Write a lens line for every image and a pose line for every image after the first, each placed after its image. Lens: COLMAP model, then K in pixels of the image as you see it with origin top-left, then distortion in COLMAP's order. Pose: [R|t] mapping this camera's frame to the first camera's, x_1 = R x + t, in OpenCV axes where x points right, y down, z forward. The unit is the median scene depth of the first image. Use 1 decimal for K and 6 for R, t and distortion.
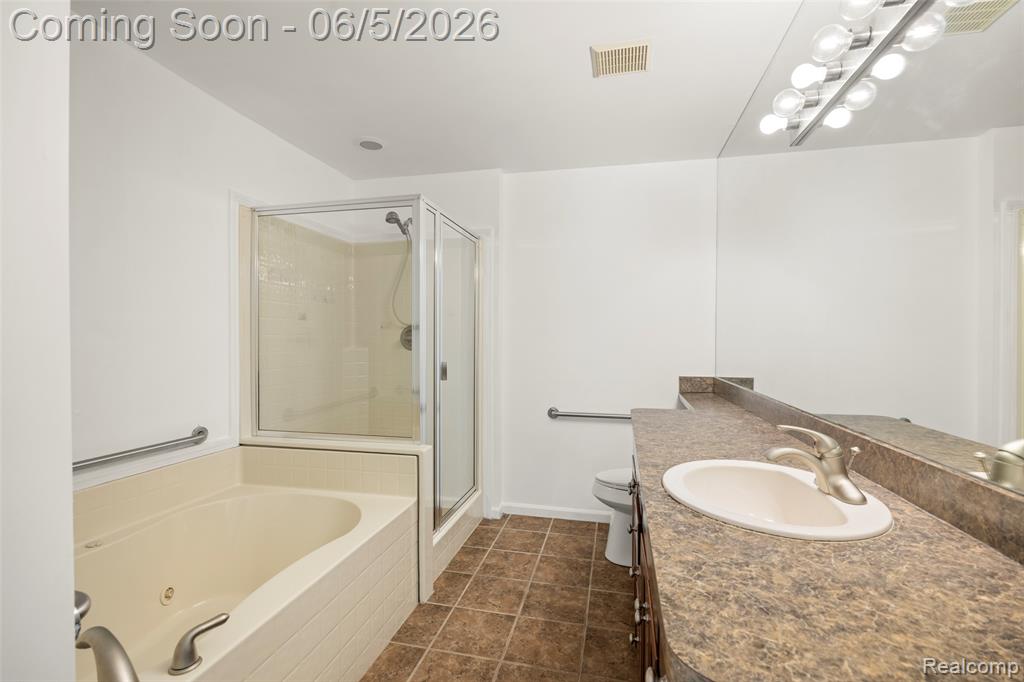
lens RADIAL K [[468.1, 0, 512.0], [0, 468.1, 341.0], [0, 0, 1]] dist [0.000023, 0.000058]
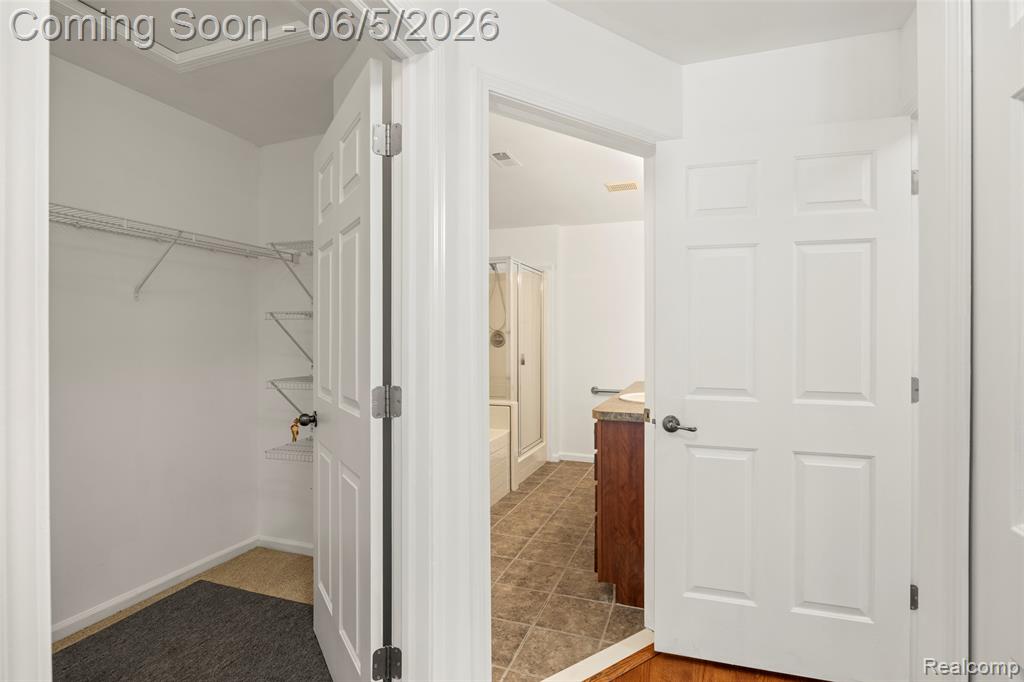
lens RADIAL K [[508.2, 0, 512.0], [0, 508.2, 341.0], [0, 0, 1]] dist [-0.001042, -0.000109]
pose [[0.992402, -0.002421, -0.123010, 0.036784], [0.002610, 0.999996, 0.001374, -0.002429], [0.123006, -0.001685, 0.992404, -0.799215]]
